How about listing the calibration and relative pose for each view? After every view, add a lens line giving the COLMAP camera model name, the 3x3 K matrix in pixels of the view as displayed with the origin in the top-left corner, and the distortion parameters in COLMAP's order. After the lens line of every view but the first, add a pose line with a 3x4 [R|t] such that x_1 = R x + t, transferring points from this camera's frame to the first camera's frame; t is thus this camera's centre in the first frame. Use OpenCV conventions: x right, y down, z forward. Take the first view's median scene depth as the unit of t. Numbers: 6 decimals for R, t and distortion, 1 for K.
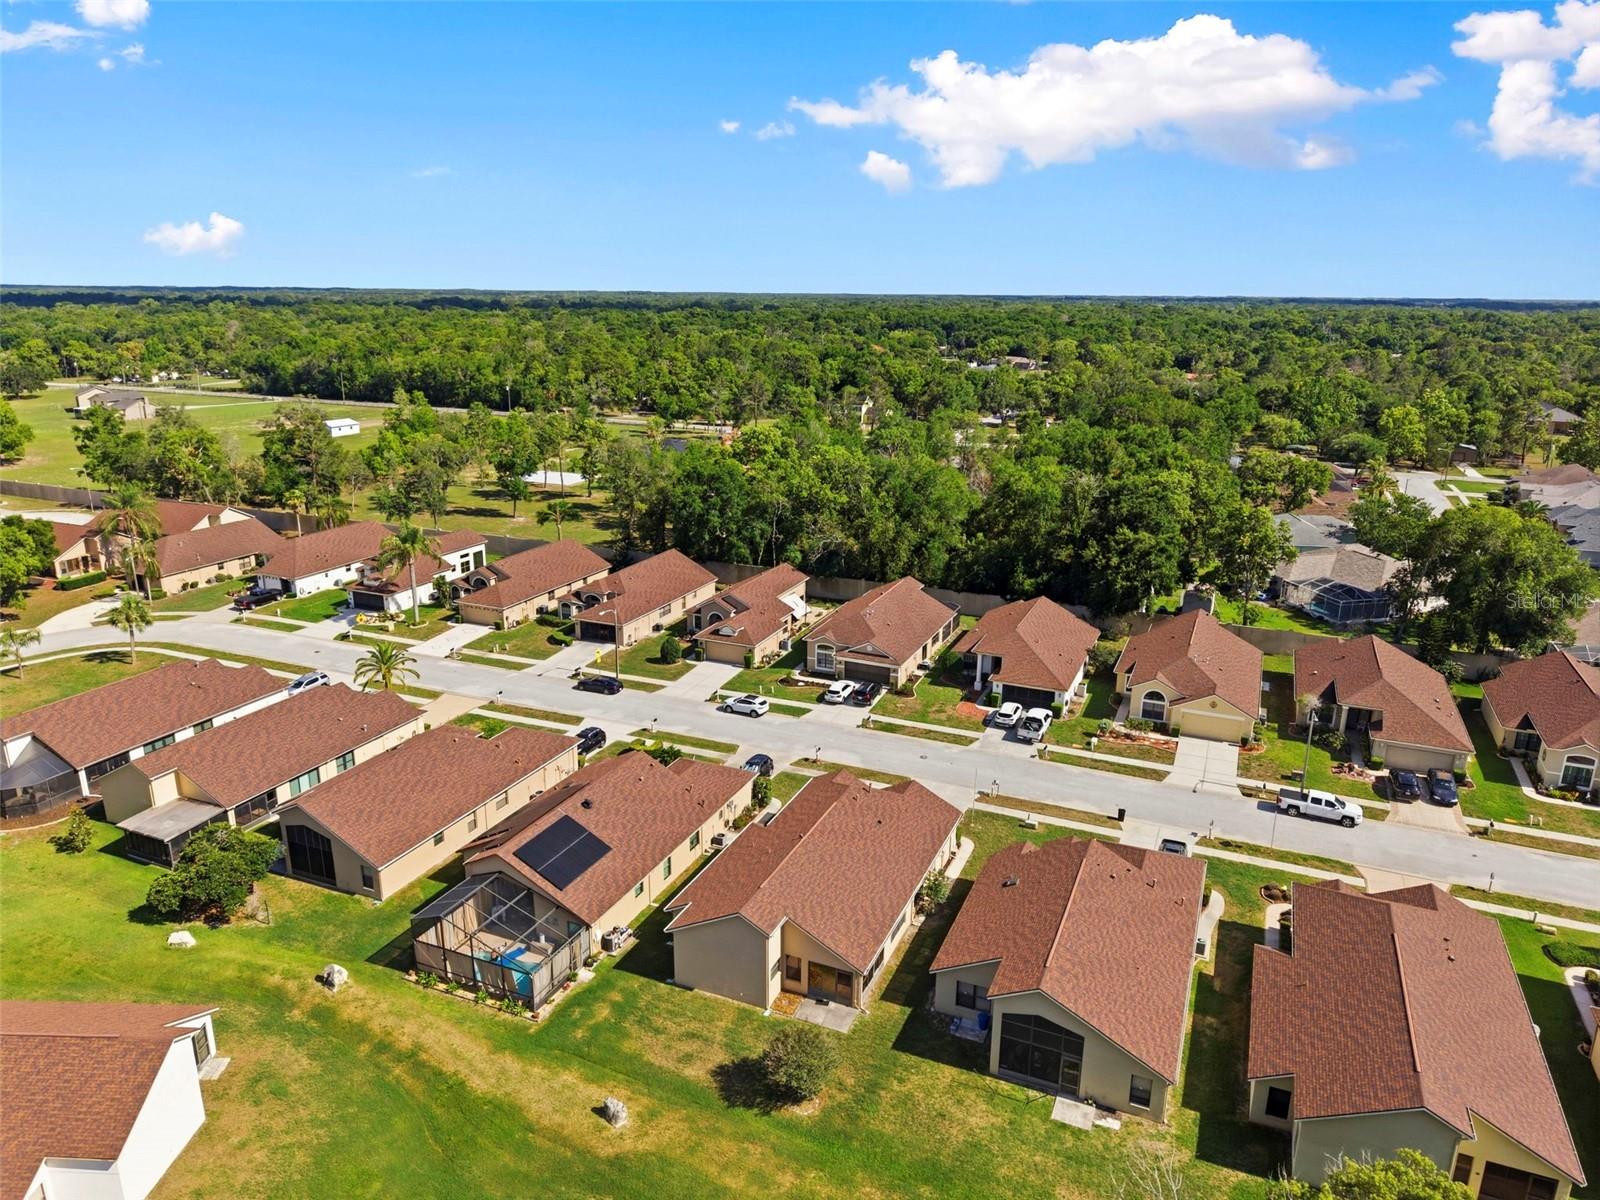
lens RADIAL K [[1067.8, 0, 804.0], [0, 1067.8, 615.7], [0, 0, 1]] dist [0.020568, -0.017558]
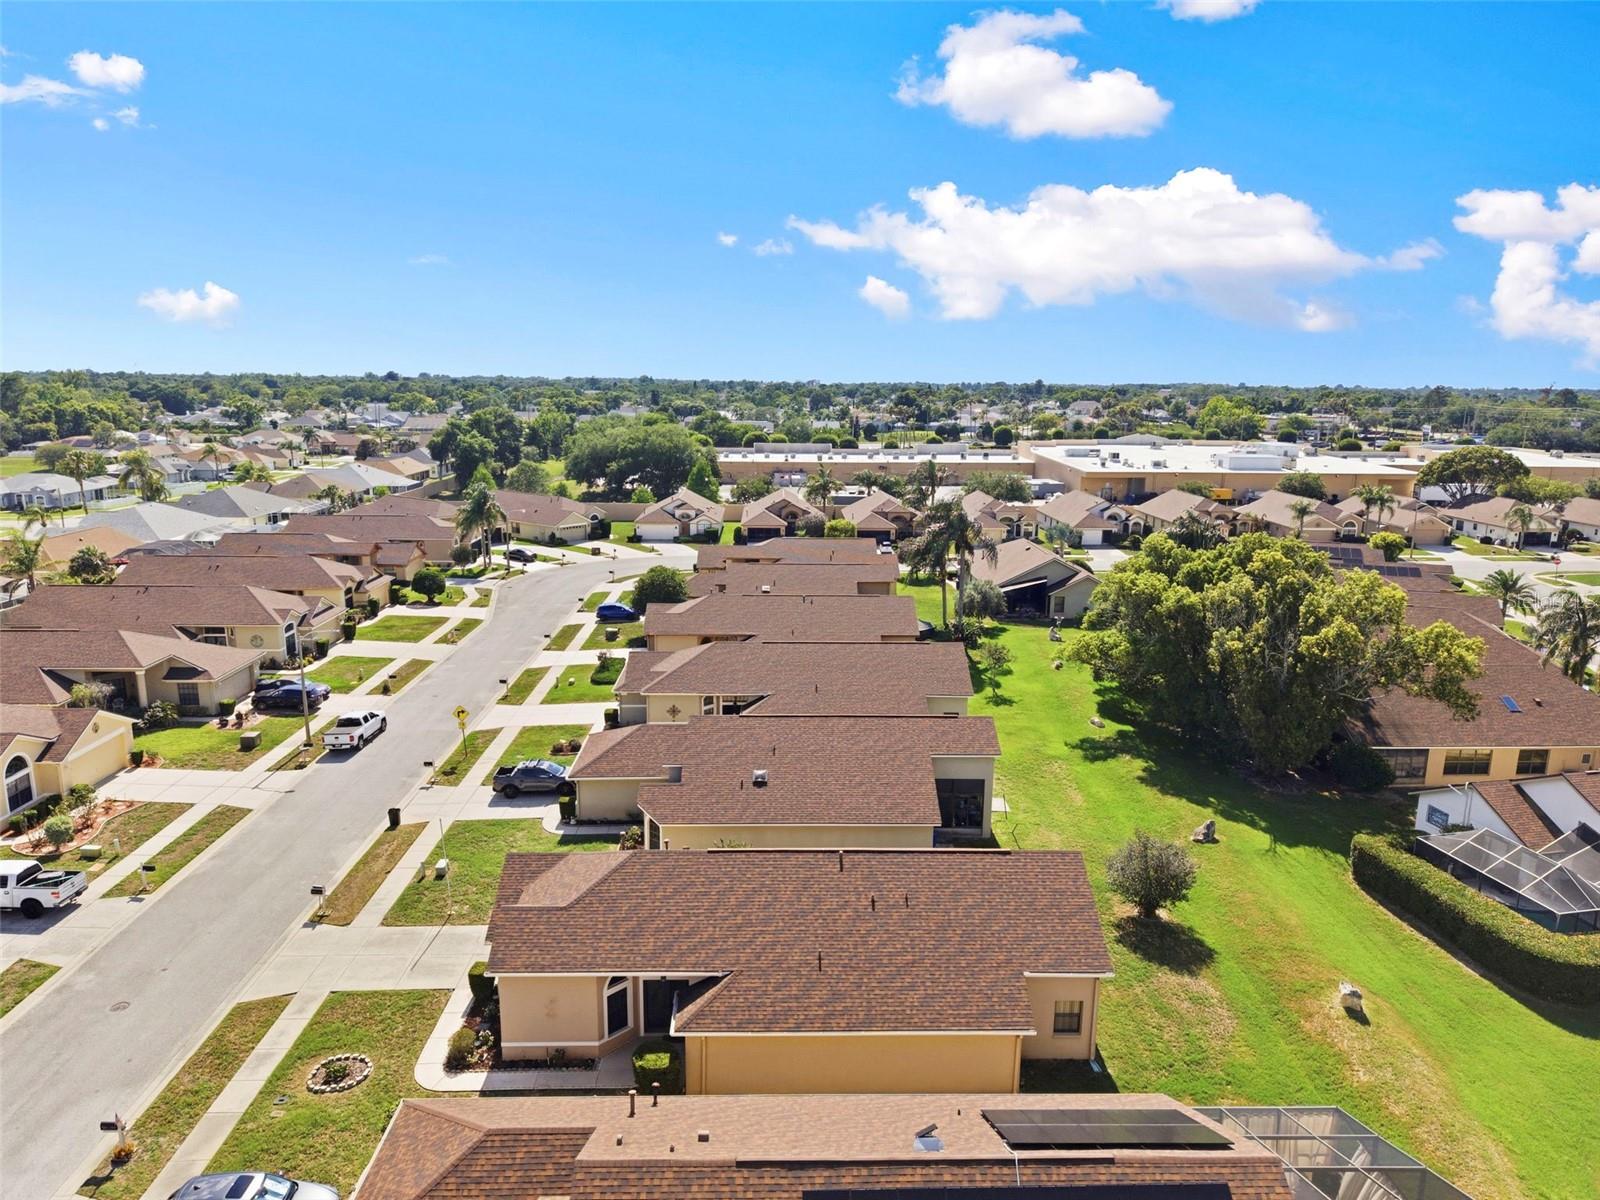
lens RADIAL K [[1067.8, 0, 804.0], [0, 1067.8, 615.7], [0, 0, 1]] dist [0.020568, -0.017558]
pose [[-0.412309, -0.212676, 0.885873, -0.298575], [0.250269, 0.908521, 0.334595, -0.074911], [-0.875995, 0.359663, -0.321365, 0.679293]]
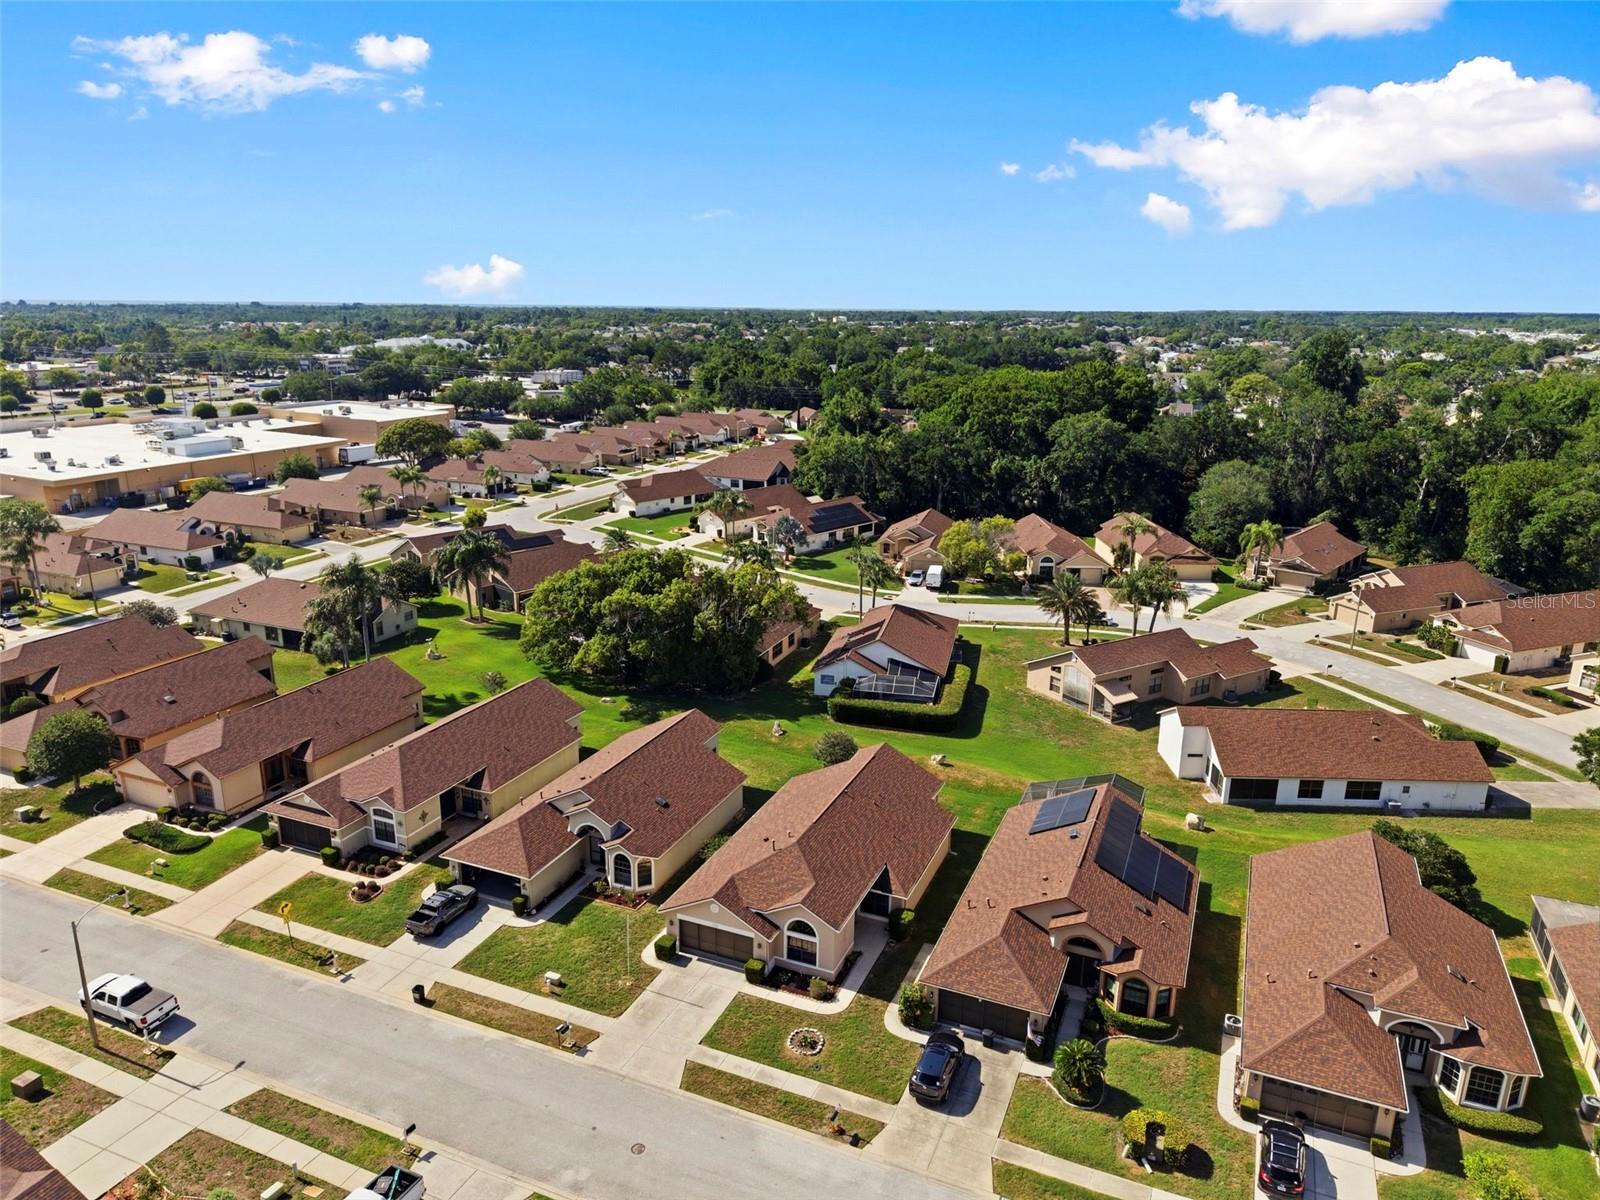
lens RADIAL K [[1067.8, 0, 804.0], [0, 1067.8, 615.7], [0, 0, 1]] dist [0.020568, -0.017558]
pose [[-0.999770, -0.021042, -0.004249, 0.026579], [-0.019925, 0.835943, 0.548455, -0.320148], [-0.007988, 0.548413, -0.836169, 1.061252]]
